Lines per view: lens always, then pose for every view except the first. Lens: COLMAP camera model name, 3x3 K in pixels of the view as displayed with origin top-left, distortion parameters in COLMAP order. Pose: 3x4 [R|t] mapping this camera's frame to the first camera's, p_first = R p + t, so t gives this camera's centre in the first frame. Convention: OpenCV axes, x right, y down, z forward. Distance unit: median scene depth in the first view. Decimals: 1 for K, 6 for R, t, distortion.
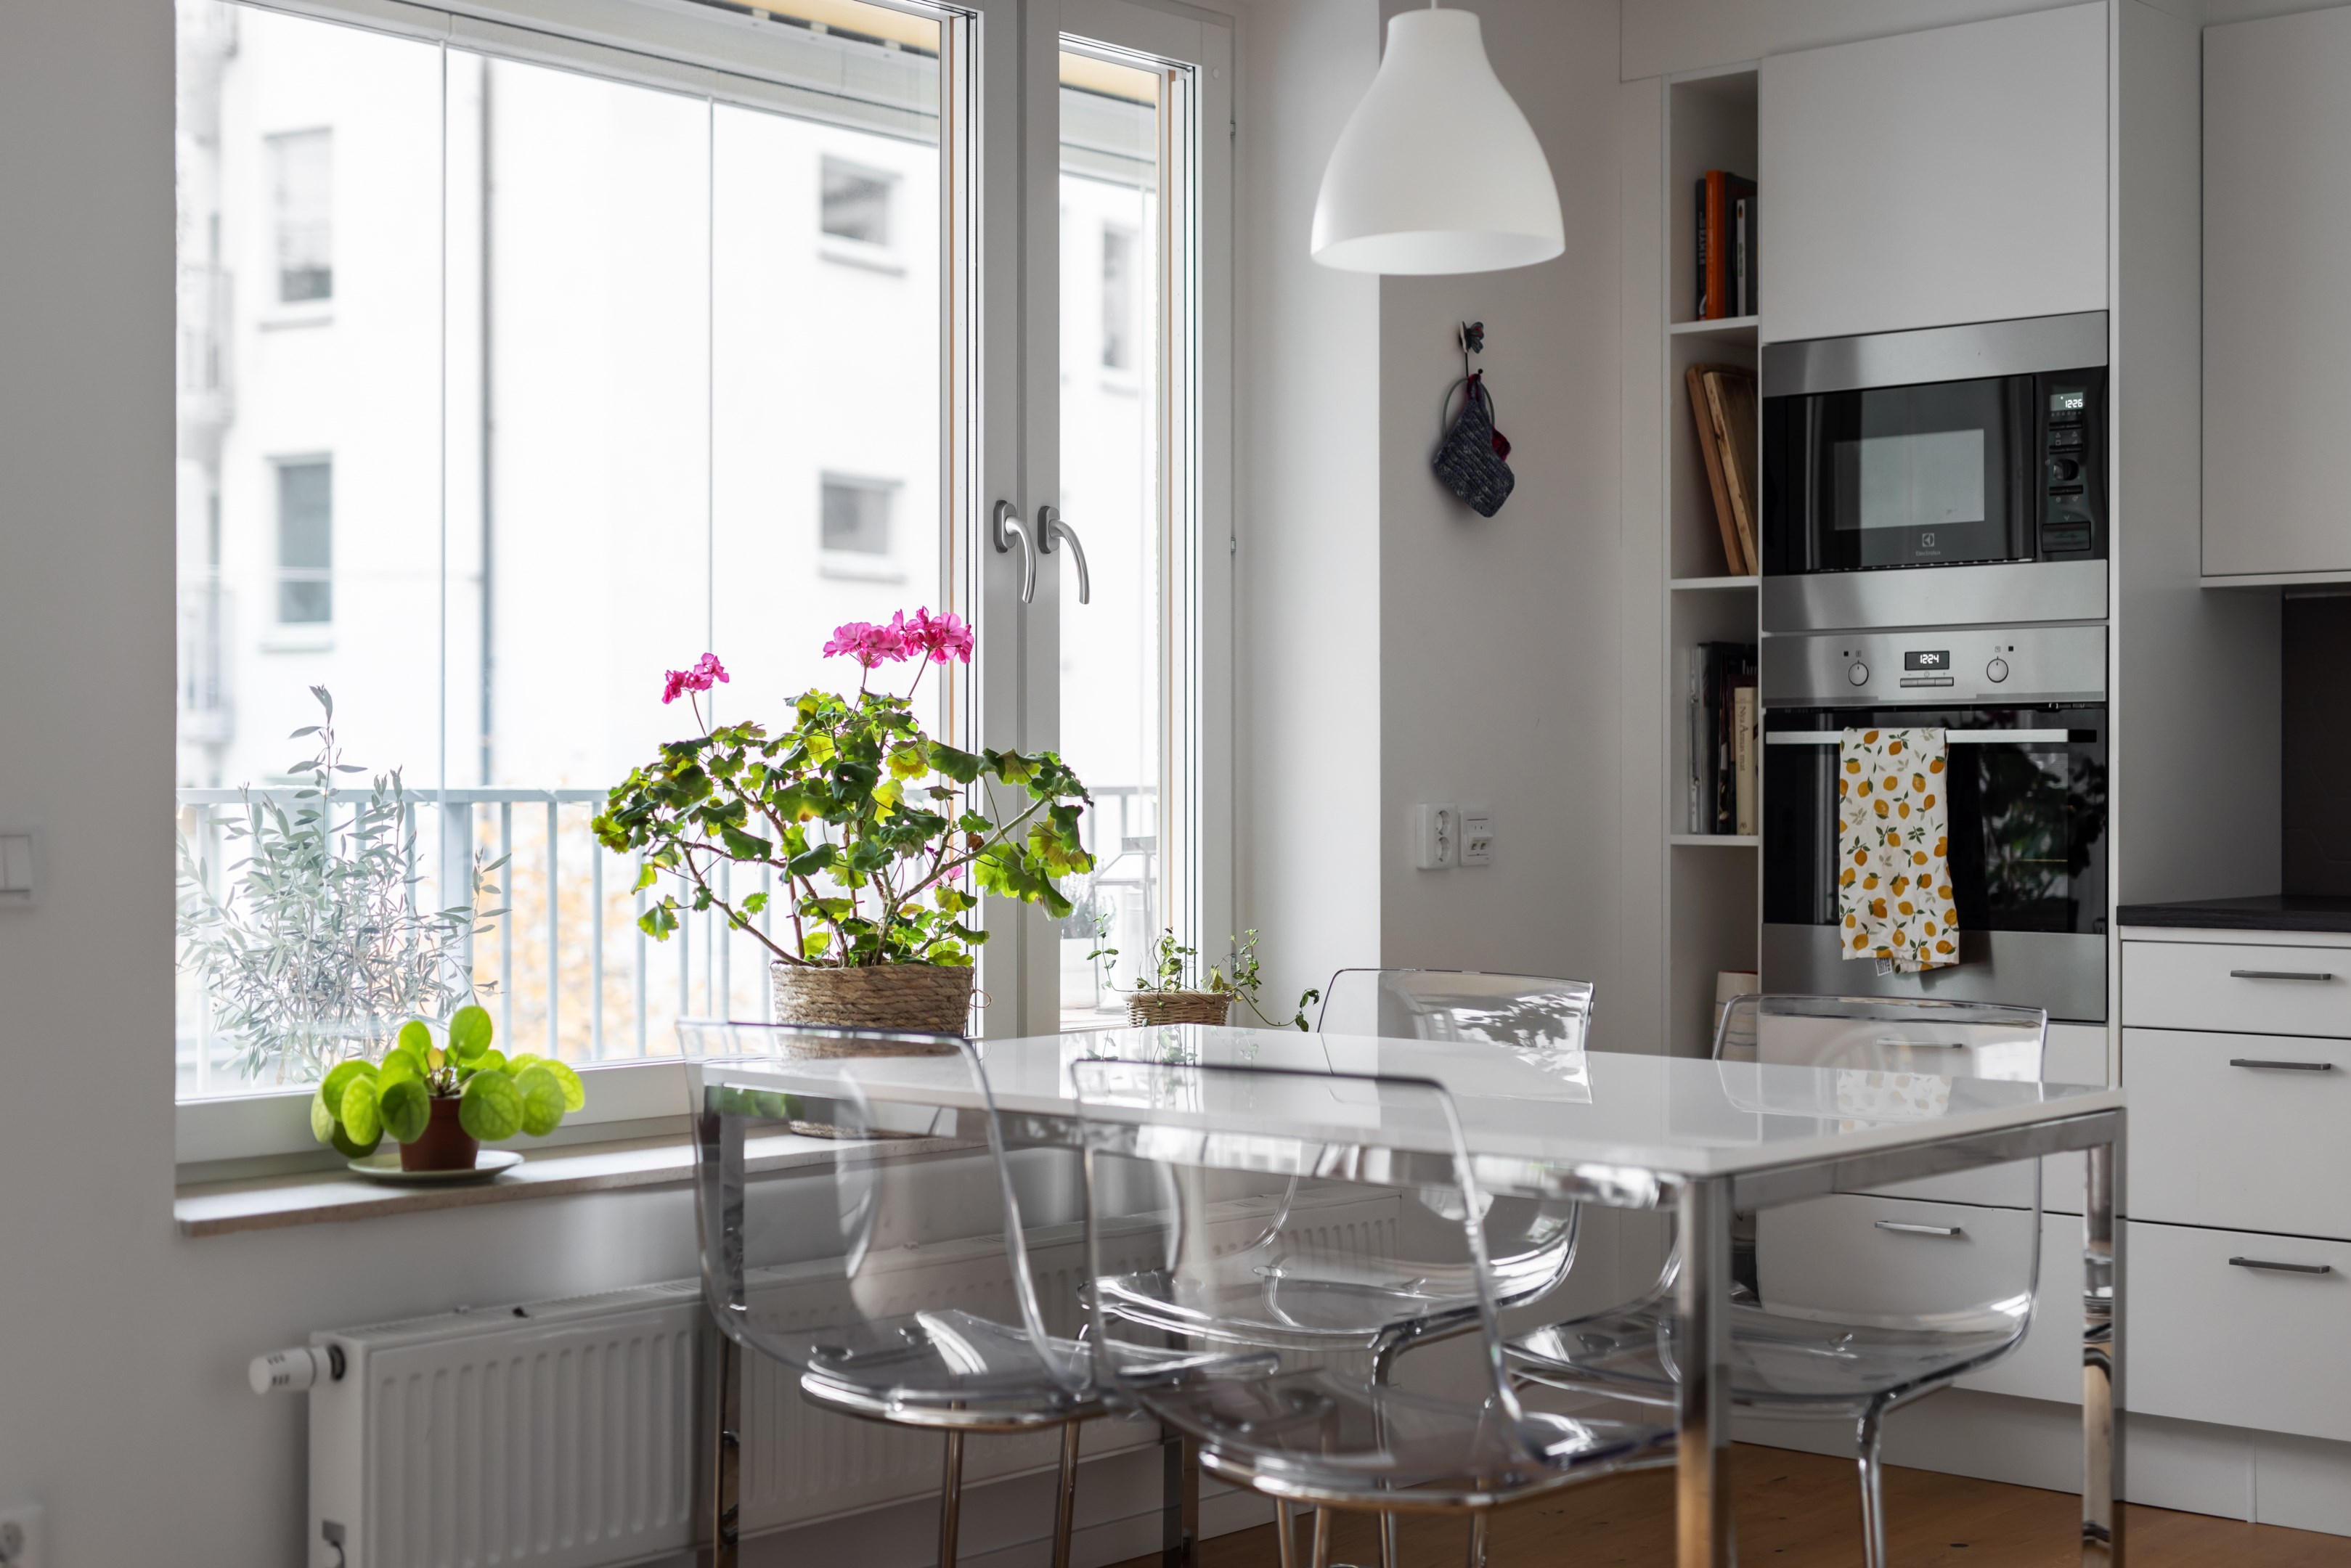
lens RADIAL K [[3265.4, 0, 1183.8], [0, 3265.4, 789.0], [0, 0, 1]] dist [0.076129, 0.000000]
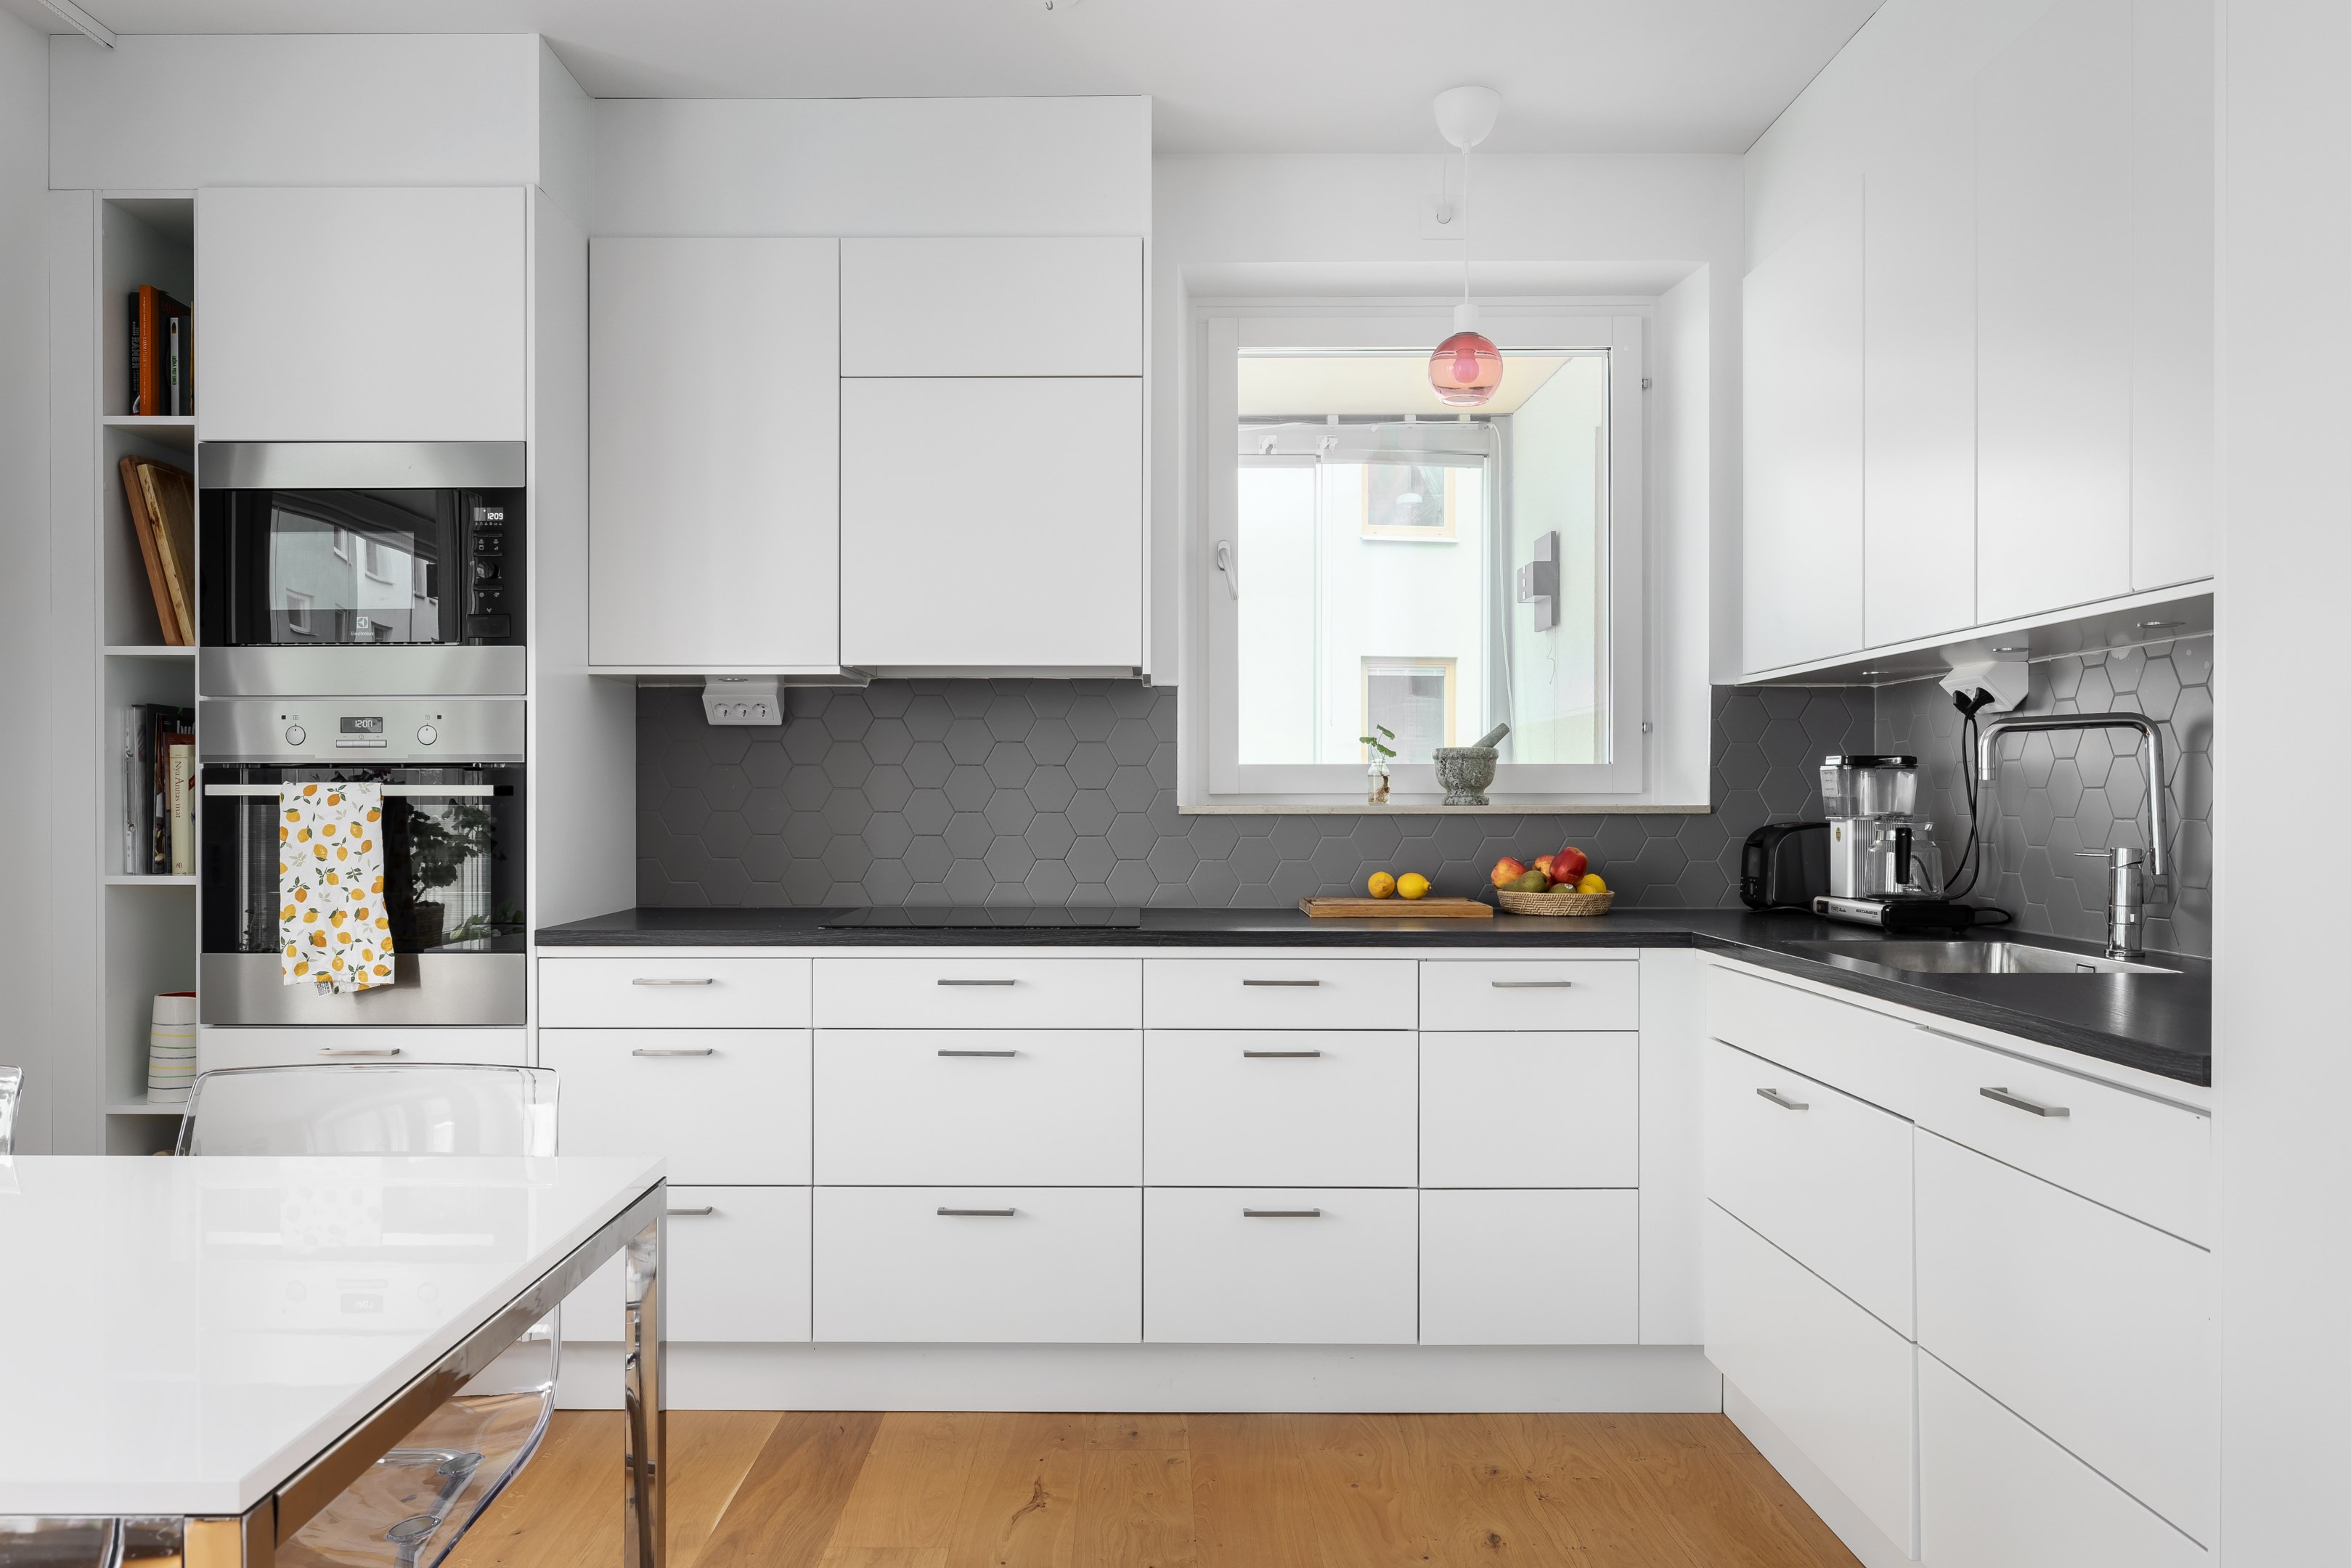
lens RADIAL K [[1626.0, 0, 1162.5], [0, 1626.0, 809.7], [0, 0, 1]] dist [-0.006913, -0.003293]
pose [[0.742373, -0.003842, 0.669975, 0.050339], [0.002833, 0.999993, 0.002595, -0.009550], [-0.669980, -0.000029, 0.742379, 0.376969]]
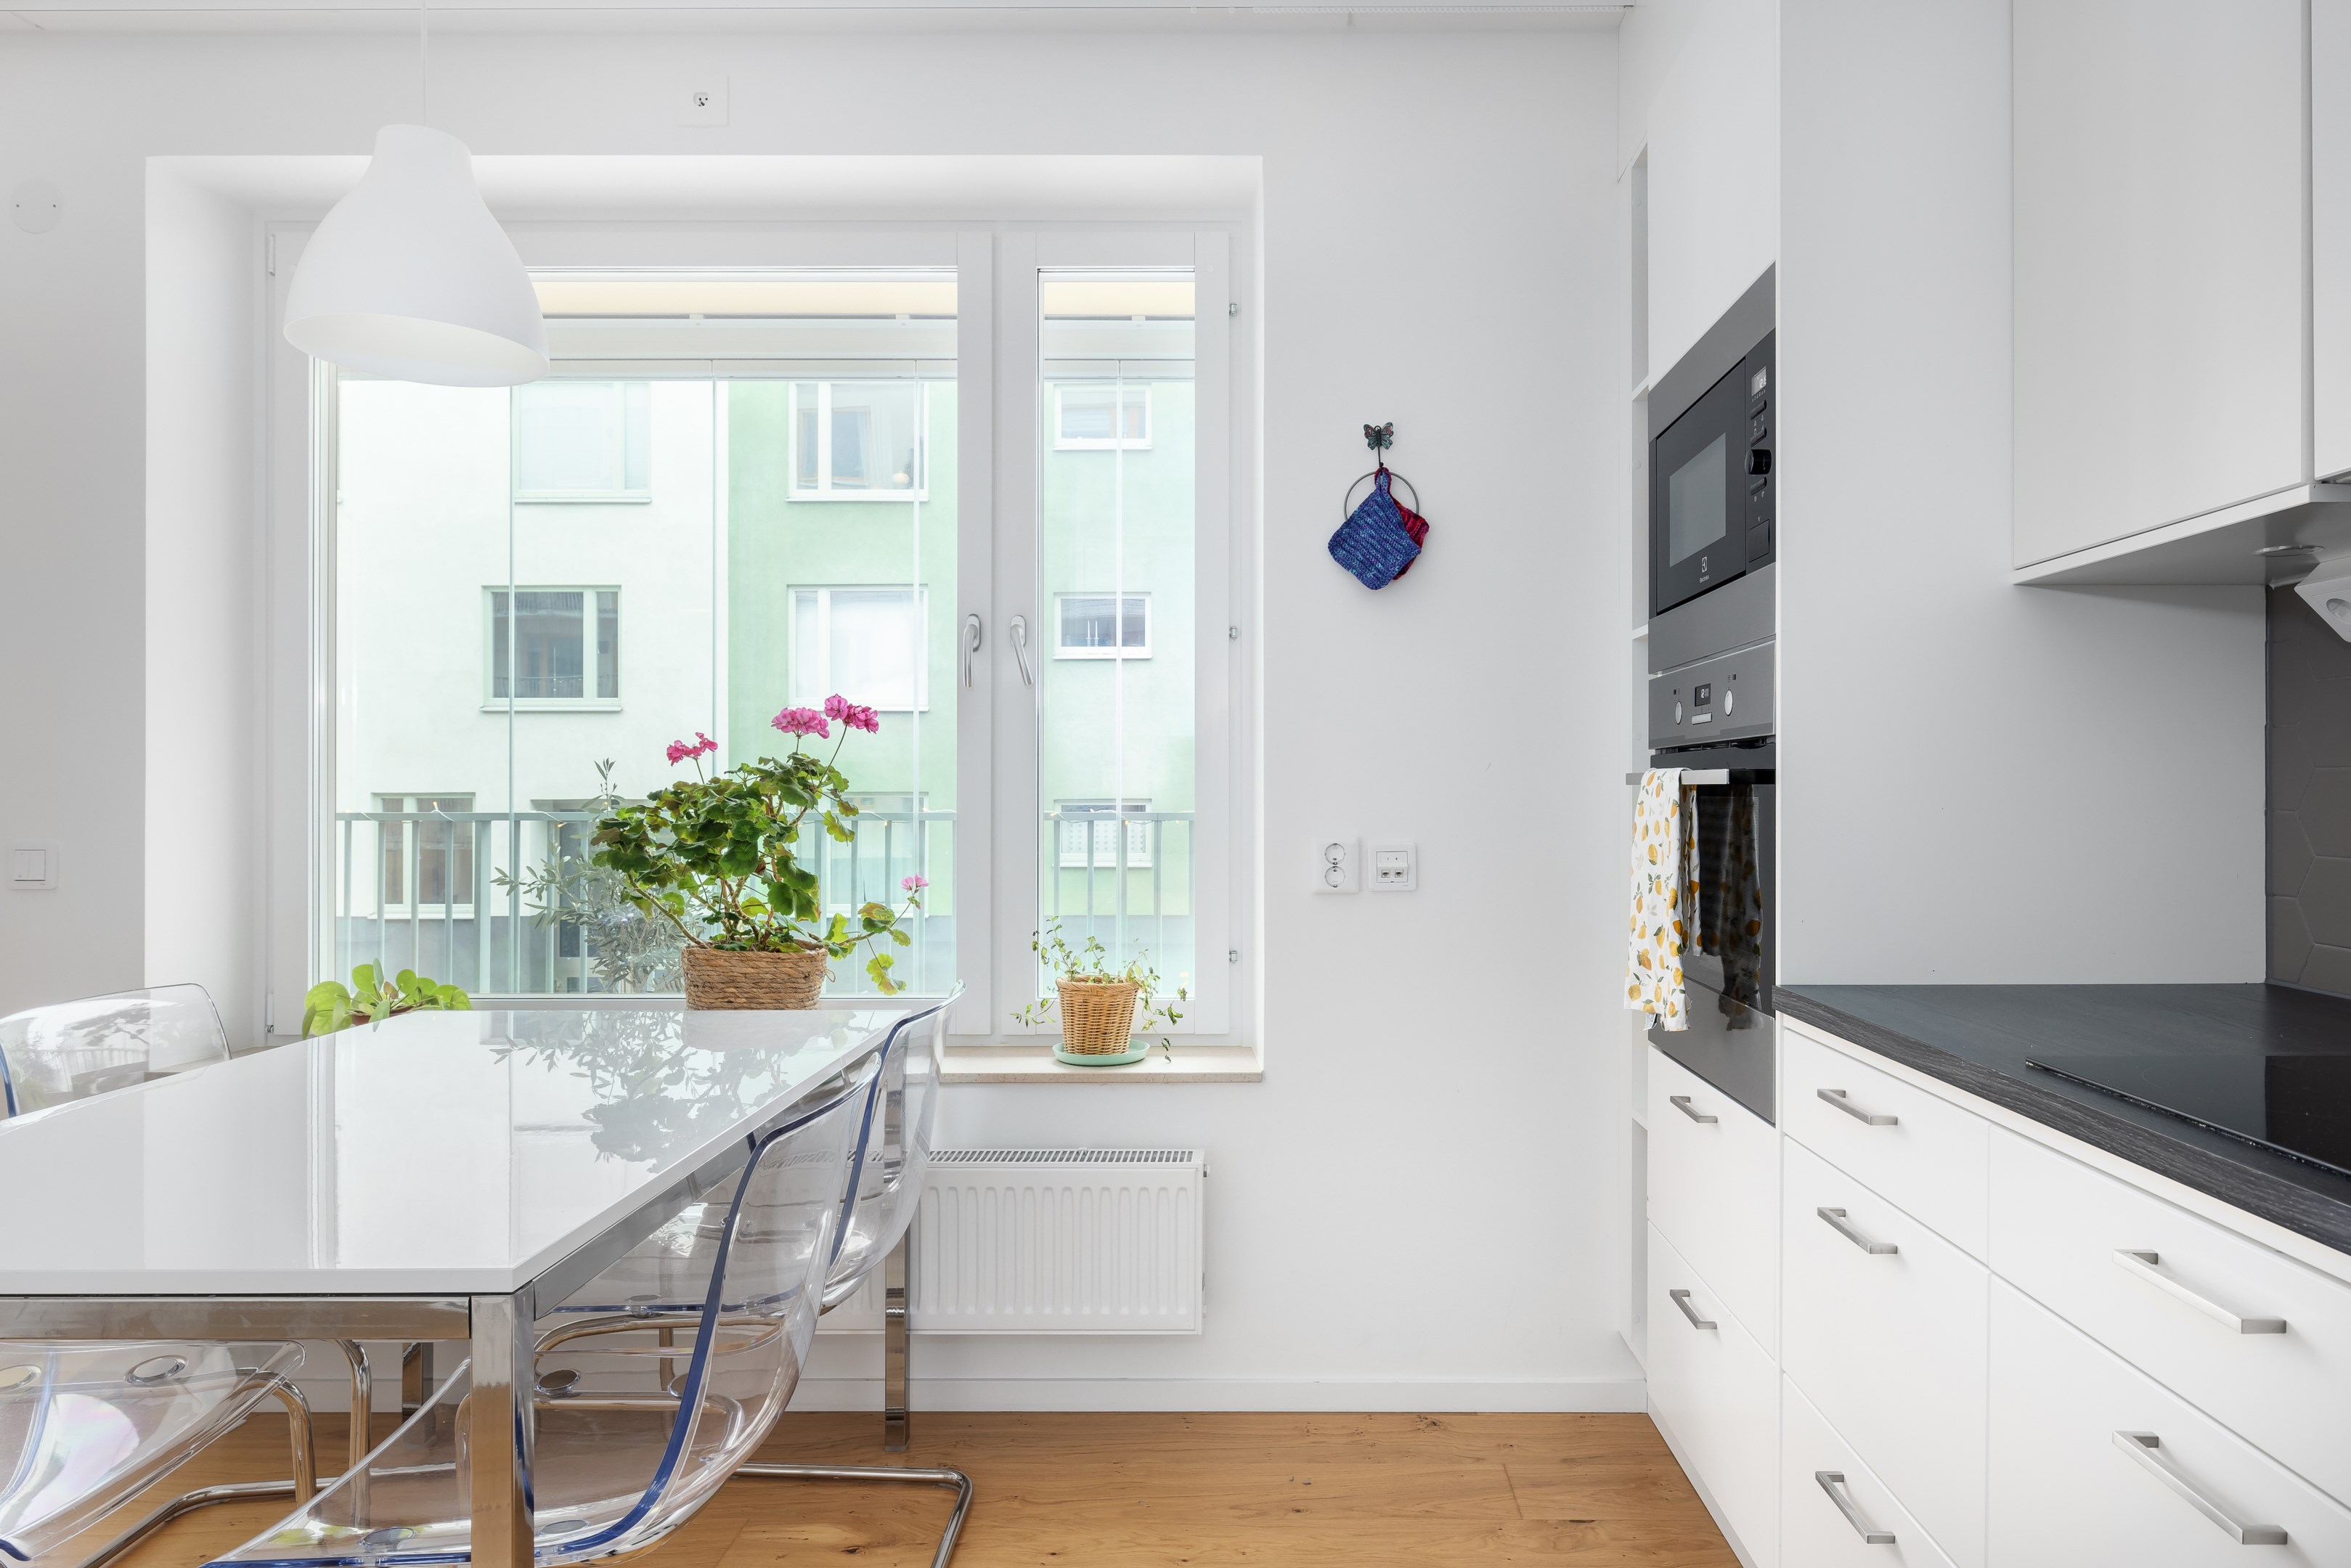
lens RADIAL K [[1428.4, 0, 1170.5], [0, 1428.4, 782.7], [0, 0, 1]] dist [-0.008960, -0.000208]
pose [[0.655661, -0.005418, -0.755036, 0.431320], [-0.000755, 0.999969, -0.007832, -0.011161], [0.755055, 0.005705, 0.655636, 0.623267]]
